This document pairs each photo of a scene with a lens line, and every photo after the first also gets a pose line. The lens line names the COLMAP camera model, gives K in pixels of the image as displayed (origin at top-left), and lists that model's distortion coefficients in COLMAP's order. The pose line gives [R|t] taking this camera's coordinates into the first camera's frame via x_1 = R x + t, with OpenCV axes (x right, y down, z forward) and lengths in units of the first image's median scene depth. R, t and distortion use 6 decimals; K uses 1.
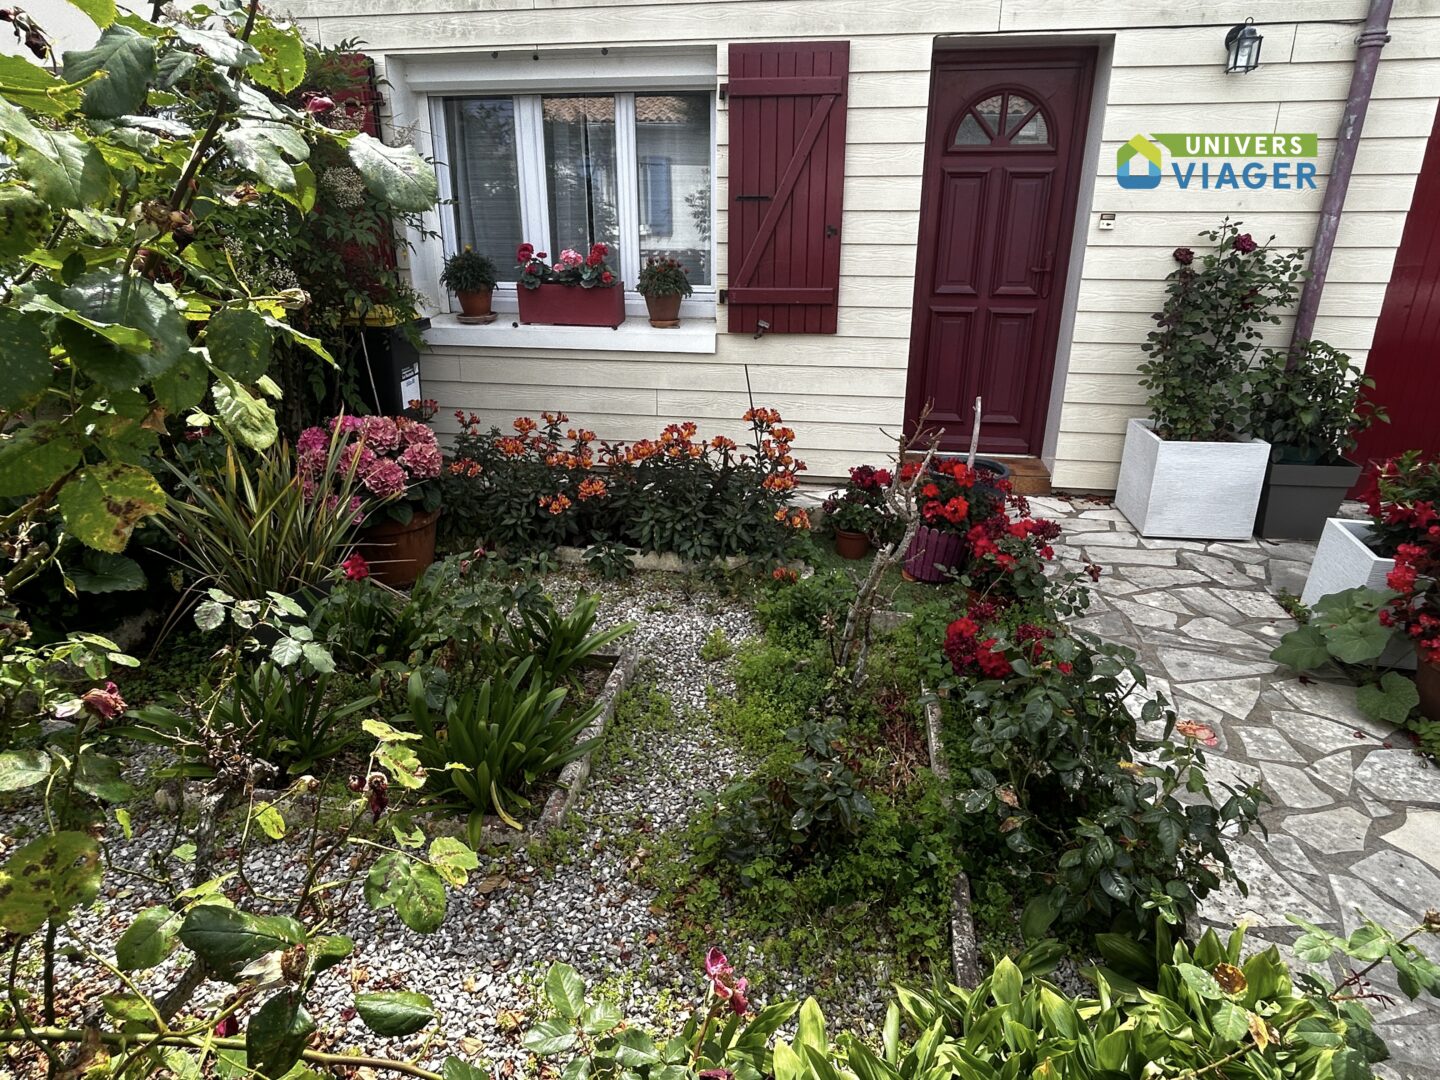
lens RADIAL K [[854.8, 0, 721.5], [0, 854.8, 538.4], [0, 0, 1]] dist [0.003188, 0.000984]
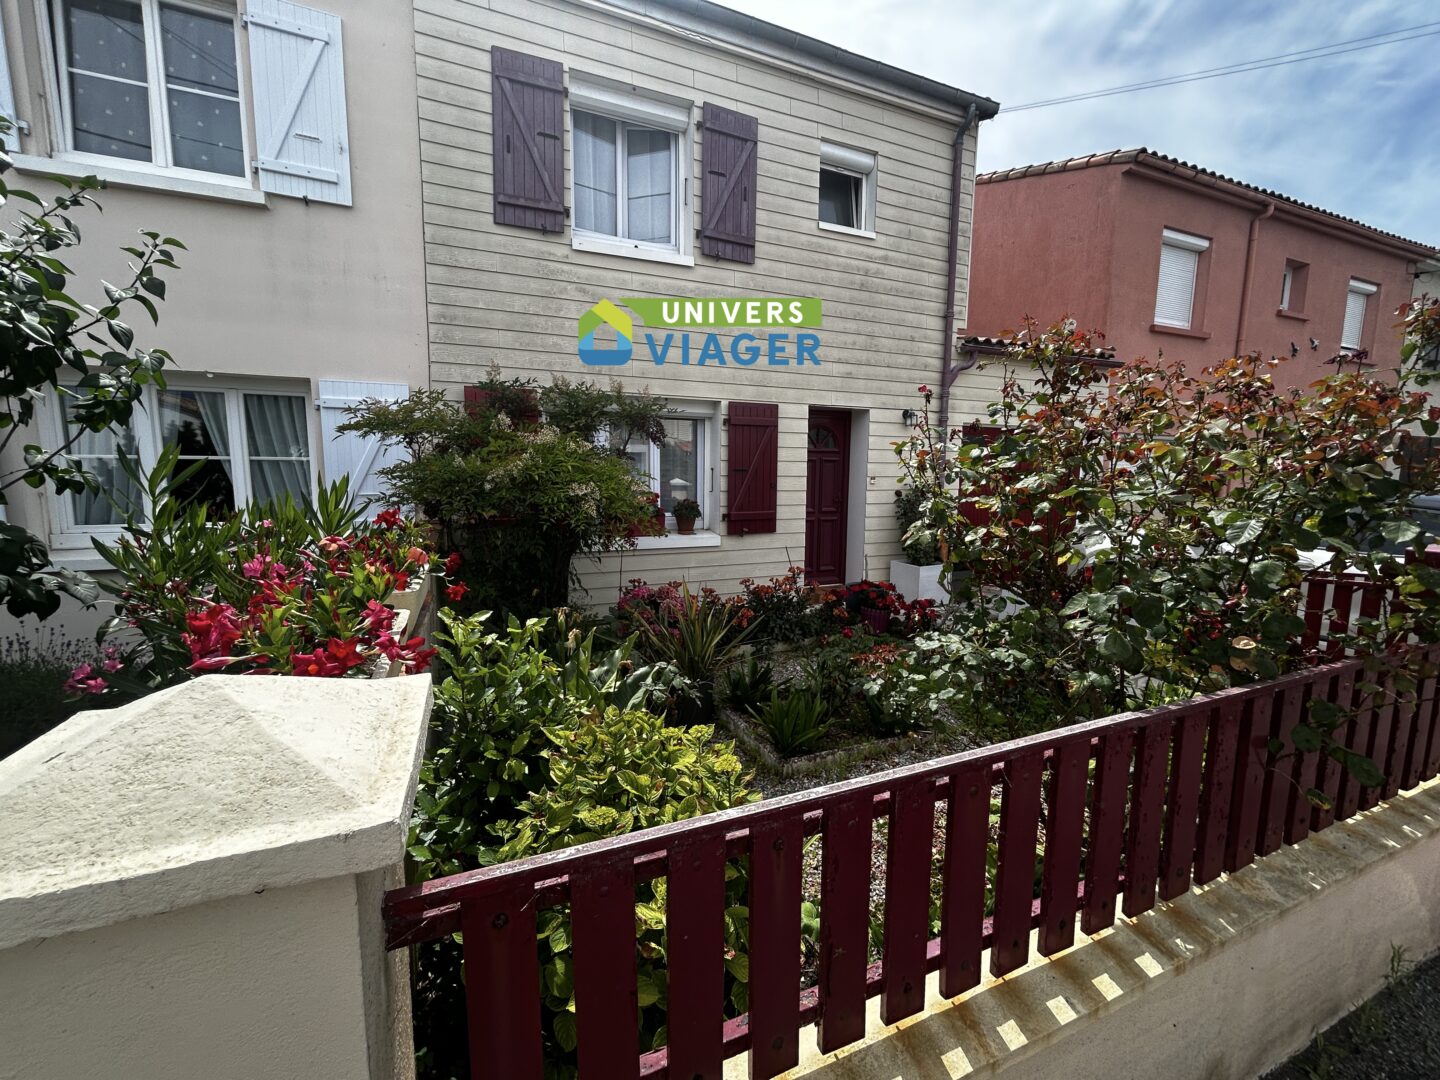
lens RADIAL K [[580.1, 0, 718.4], [0, 580.1, 541.5], [0, 0, 1]] dist [0.000605, 0.000645]
pose [[0.853207, -0.061092, 0.517983, -0.755373], [0.180381, 0.966397, -0.183139, 0.011577], [-0.489388, 0.249690, 0.835556, -0.091738]]
